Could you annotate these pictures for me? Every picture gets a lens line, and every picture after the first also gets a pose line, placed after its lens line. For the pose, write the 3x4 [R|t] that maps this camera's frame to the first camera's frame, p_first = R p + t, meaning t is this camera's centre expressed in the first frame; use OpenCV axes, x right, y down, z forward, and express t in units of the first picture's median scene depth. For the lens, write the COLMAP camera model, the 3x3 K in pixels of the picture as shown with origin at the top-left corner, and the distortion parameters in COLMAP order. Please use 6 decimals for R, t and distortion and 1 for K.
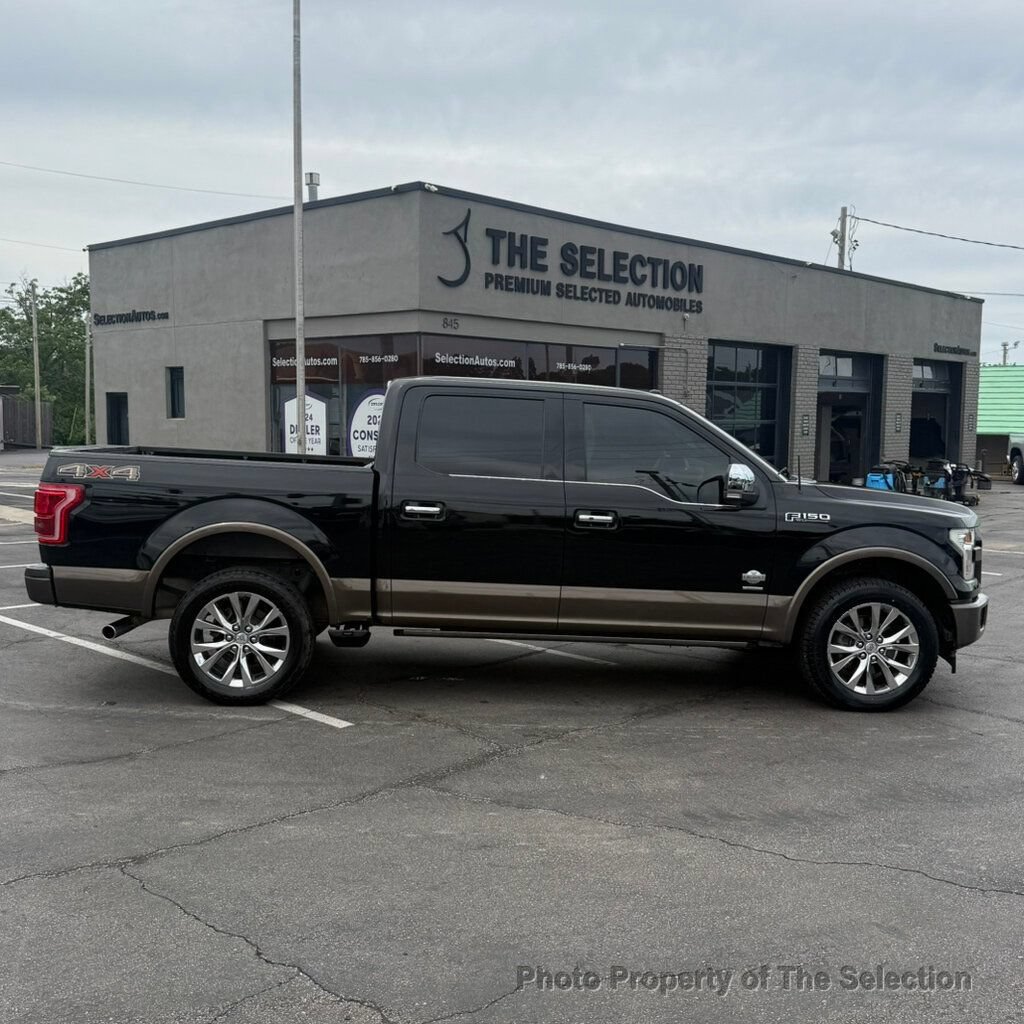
lens RADIAL K [[1094.0, 0, 518.4], [0, 1094.0, 514.3], [0, 0, 1]] dist [0.191655, -0.416840]
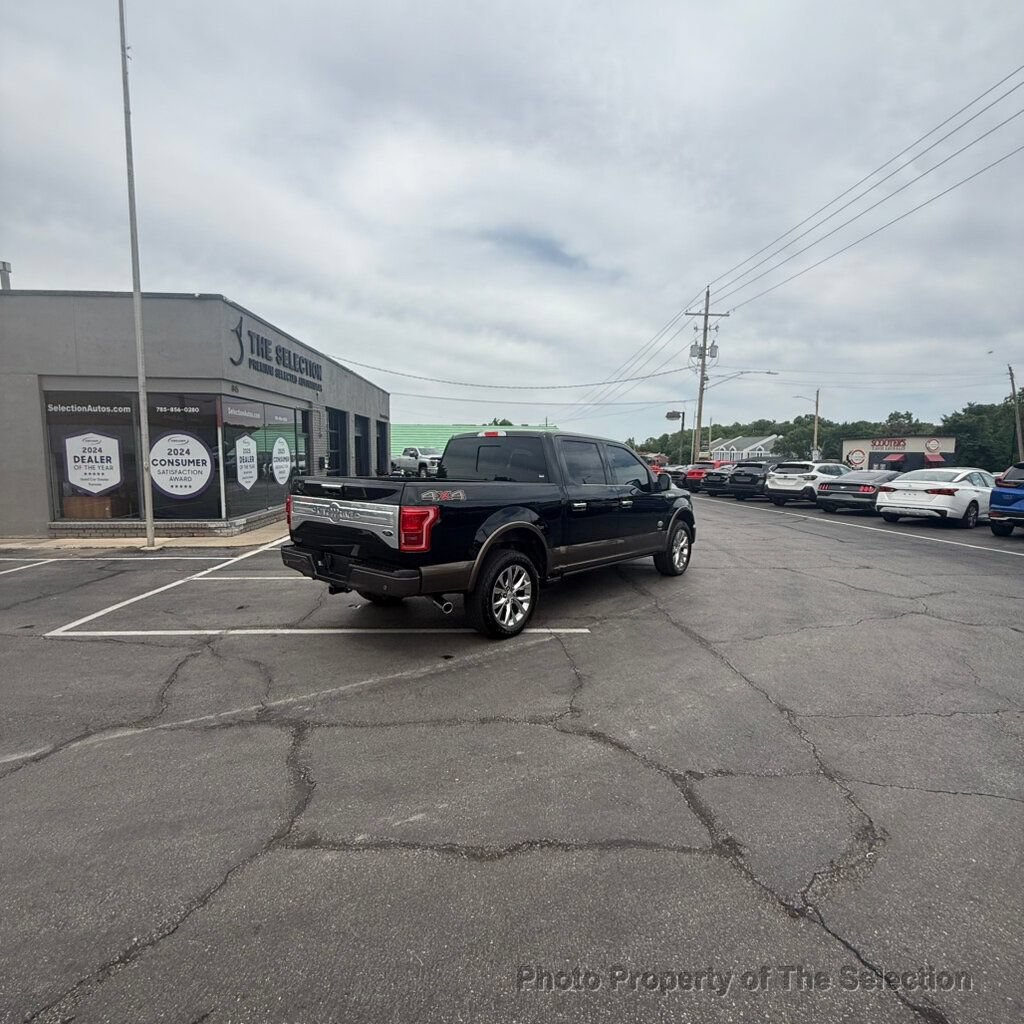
lens RADIAL K [[542.1, 0, 510.0], [0, 542.1, 503.1], [0, 0, 1]] dist [0.001098, -0.001753]
pose [[0.699225, -0.073892, 0.711072, -0.772676], [0.062133, 0.997162, 0.042524, -0.050502], [-0.712196, 0.014447, 0.701832, 0.442270]]
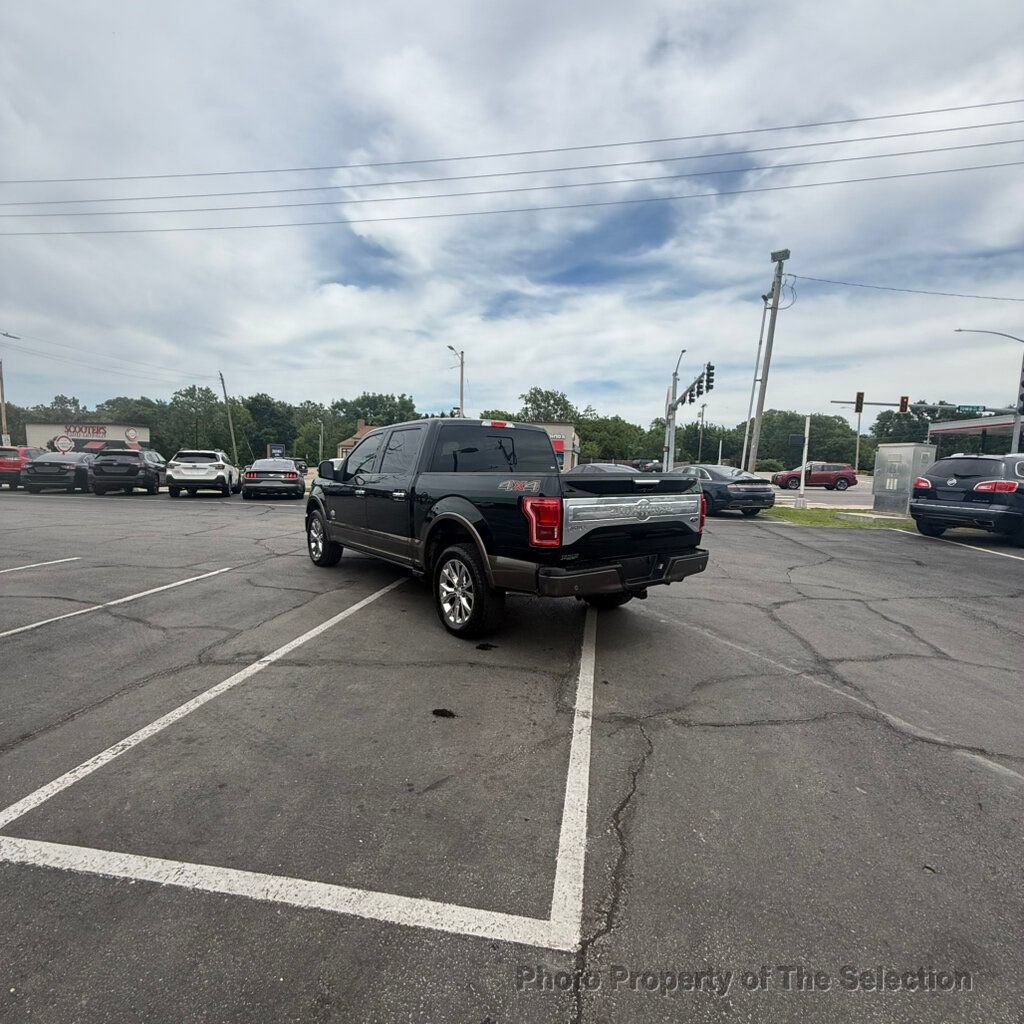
lens RADIAL K [[542.1, 0, 510.0], [0, 542.1, 503.1], [0, 0, 1]] dist [0.001098, -0.001753]
pose [[-0.548930, -0.099855, 0.829882, -0.882454], [0.029759, 0.989875, 0.138790, -0.125776], [-0.835338, 0.100882, -0.540400, 1.583198]]
